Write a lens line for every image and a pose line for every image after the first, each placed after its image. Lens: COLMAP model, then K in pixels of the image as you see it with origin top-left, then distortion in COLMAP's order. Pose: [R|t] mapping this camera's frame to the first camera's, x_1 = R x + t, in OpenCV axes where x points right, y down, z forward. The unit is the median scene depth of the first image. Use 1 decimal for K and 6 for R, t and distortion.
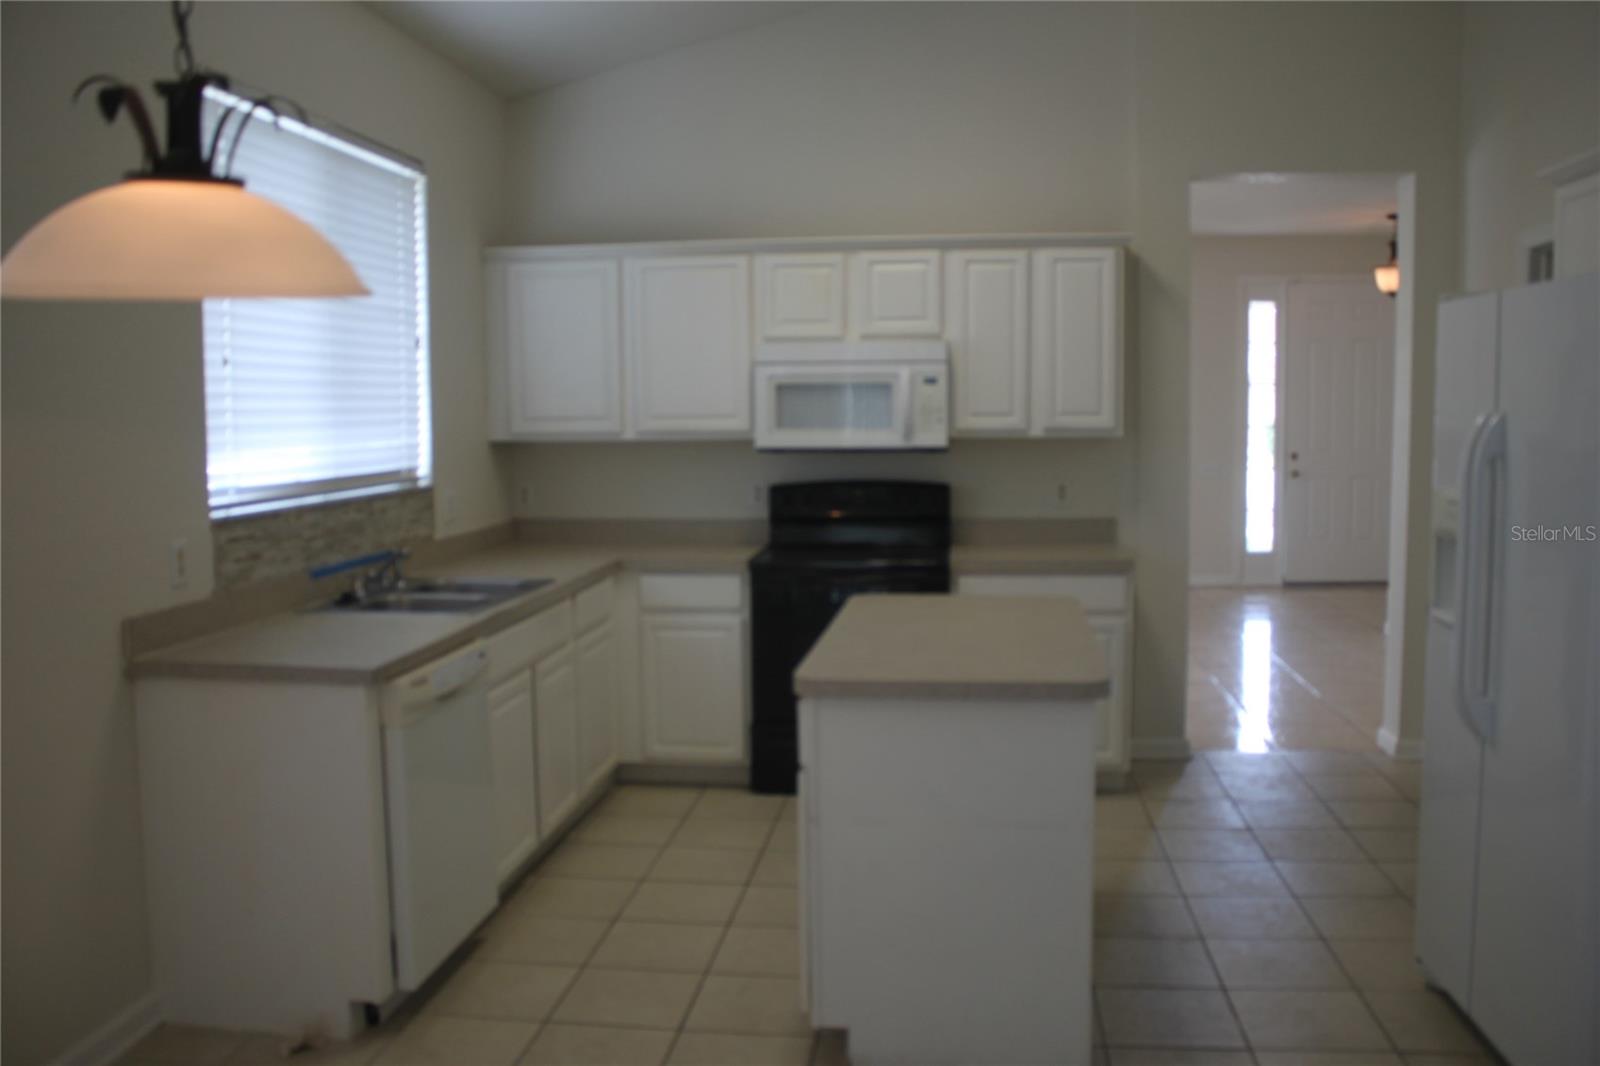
lens RADIAL K [[1350.5, 0, 800.0], [0, 1350.5, 533.0], [0, 0, 1]] dist [-0.150929, 0.137503]
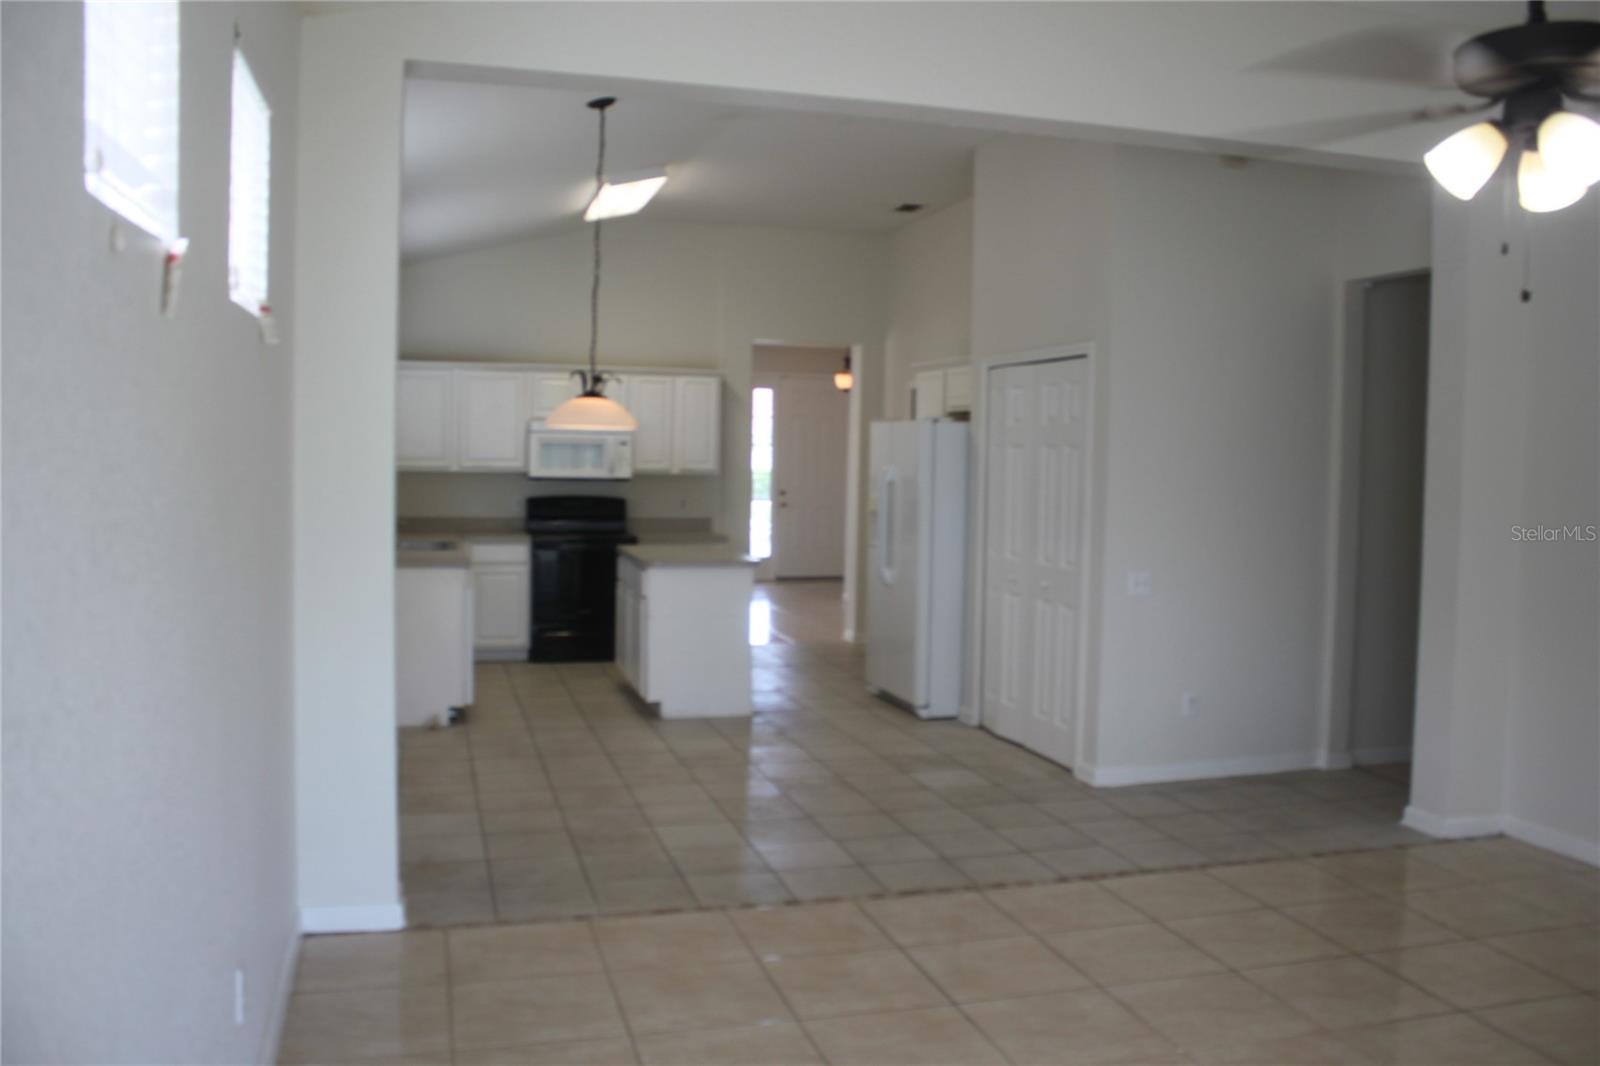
lens RADIAL K [[1349.1, 0, 835.1], [0, 1349.1, 534.4], [0, 0, 1]] dist [-0.139418, 0.000373]
pose [[0.912916, 0.005019, 0.408116, -0.403101], [0.008618, 0.999464, -0.031569, 0.077610], [-0.408056, 0.032337, 0.912384, -0.849939]]
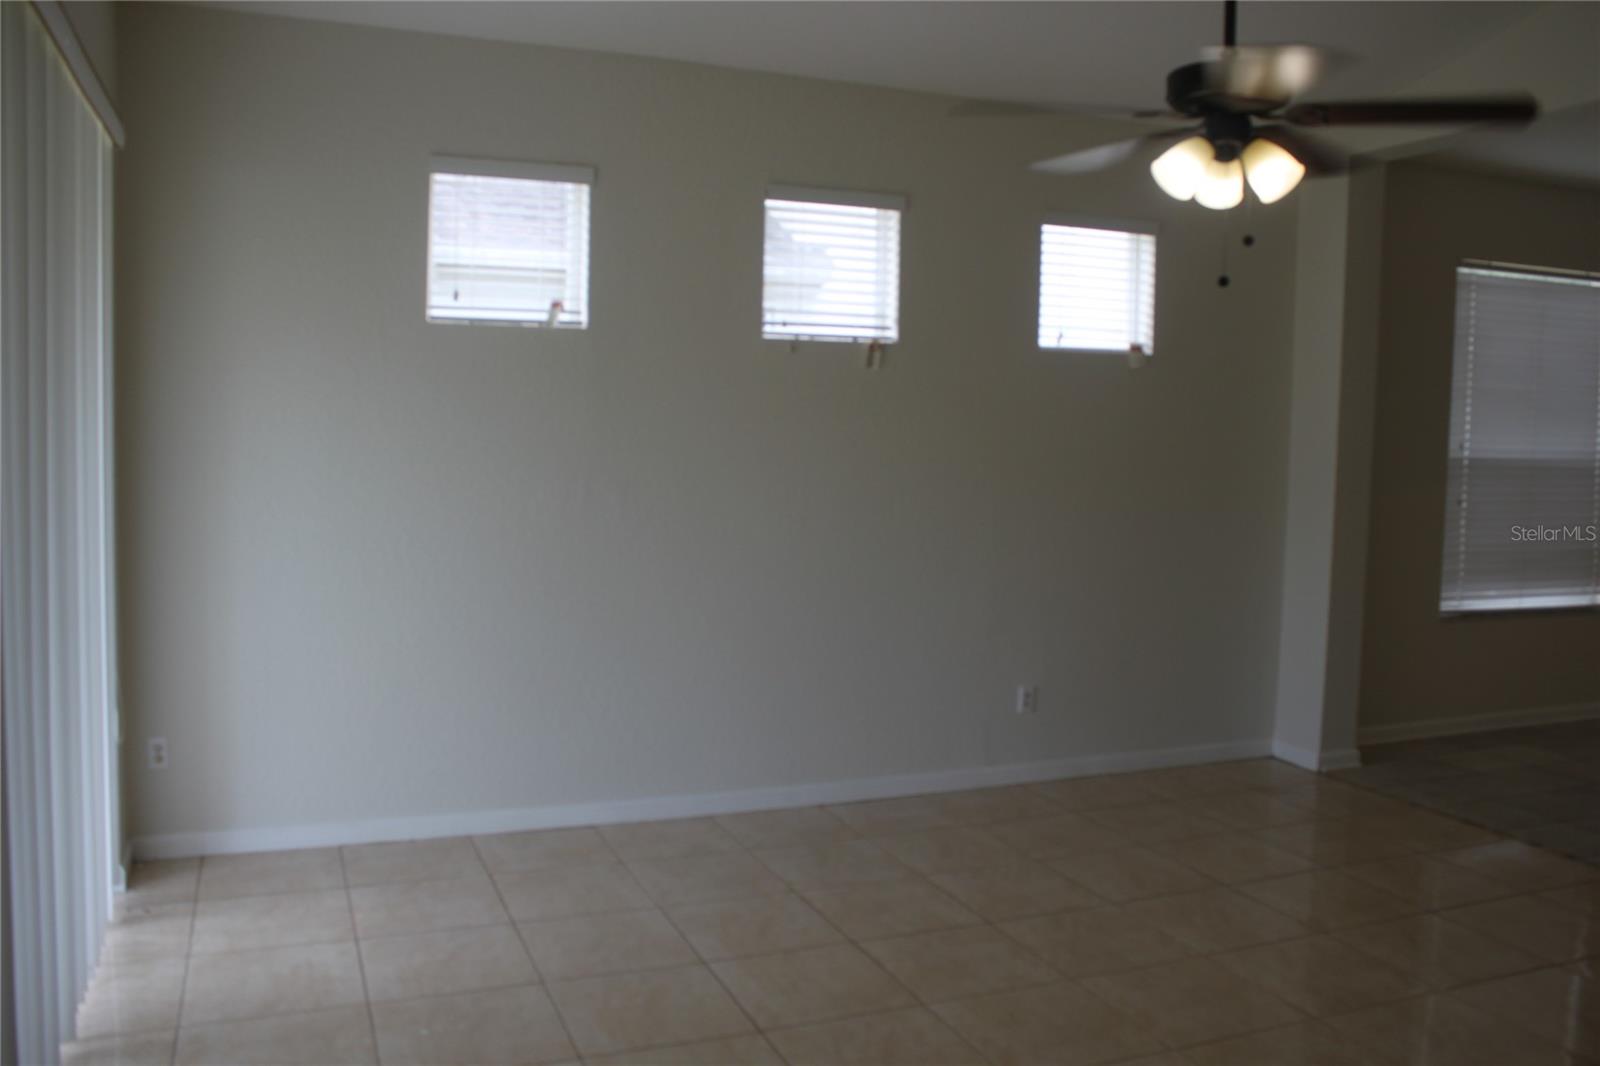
lens RADIAL K [[1350.5, 0, 800.0], [0, 1350.5, 533.0], [0, 0, 1]] dist [-0.150929, 0.137503]
pose [[0.491774, 0.090499, -0.866007, 0.415966], [-0.105346, 0.993462, 0.043996, 0.081925], [0.864327, 0.069594, 0.498093, -0.967344]]
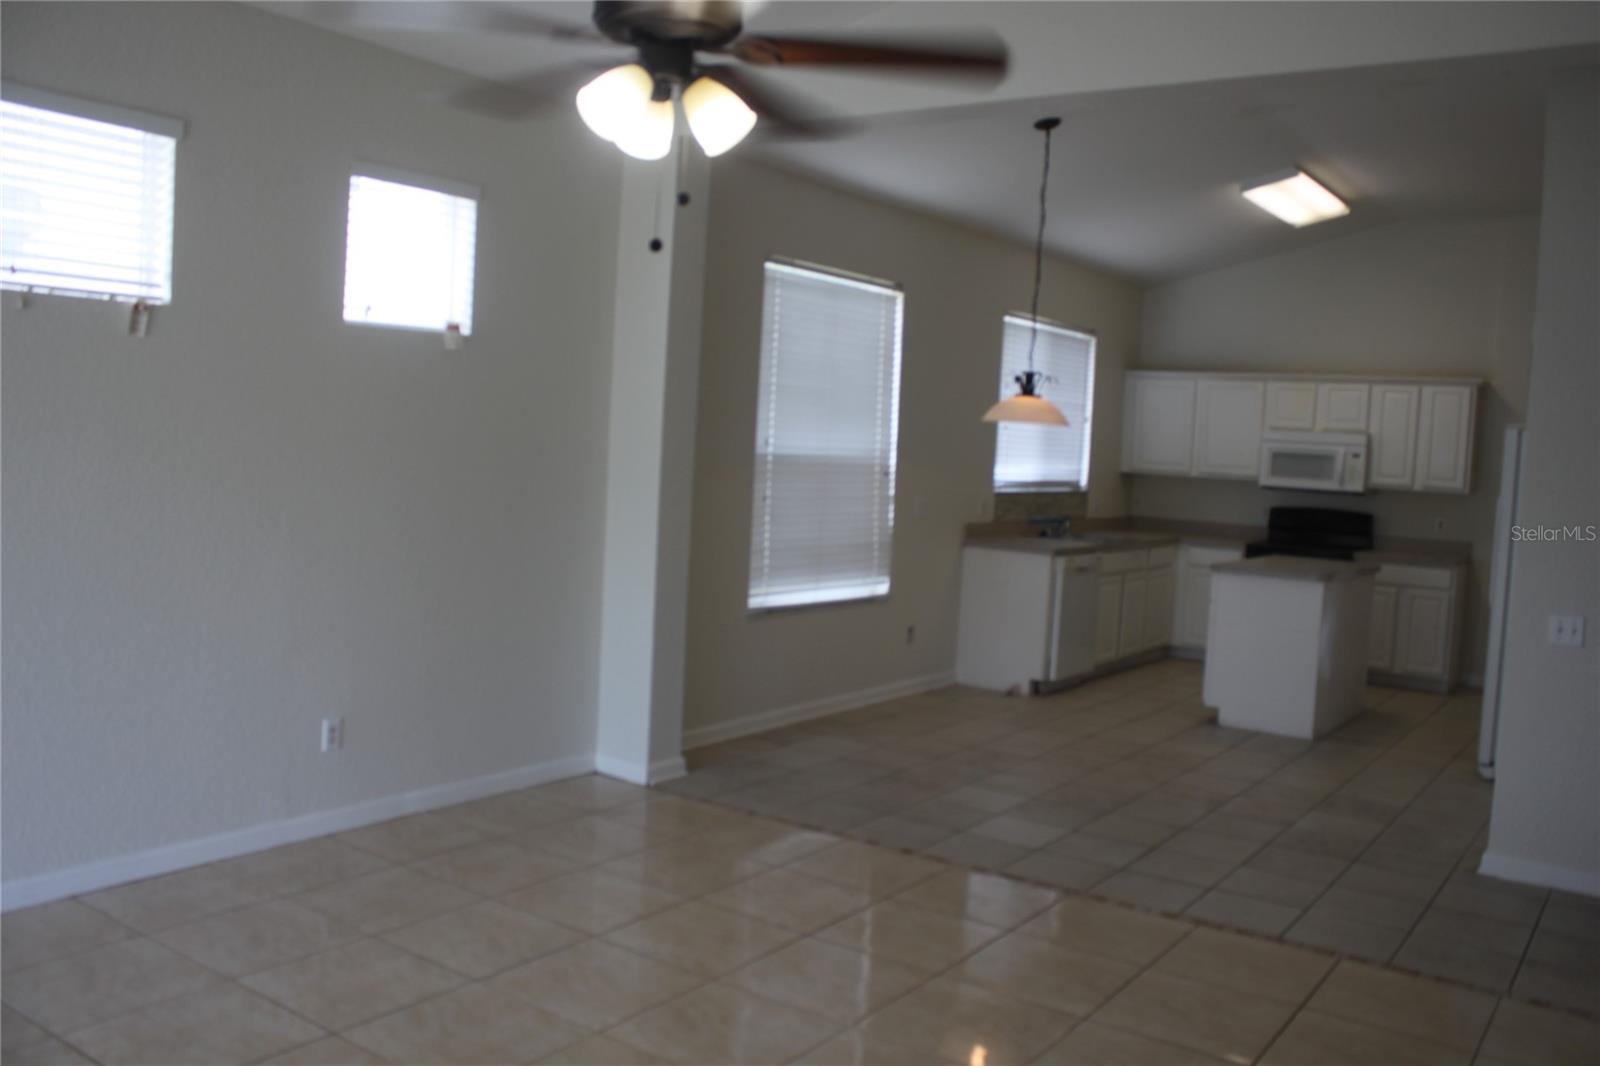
lens RADIAL K [[1350.5, 0, 800.0], [0, 1350.5, 533.0], [0, 0, 1]] dist [-0.150929, 0.137503]
pose [[0.879479, 0.087577, -0.467811, 0.277042], [-0.102248, 0.994741, -0.006004, 0.078726], [0.464825, 0.053113, 0.883808, -0.921588]]
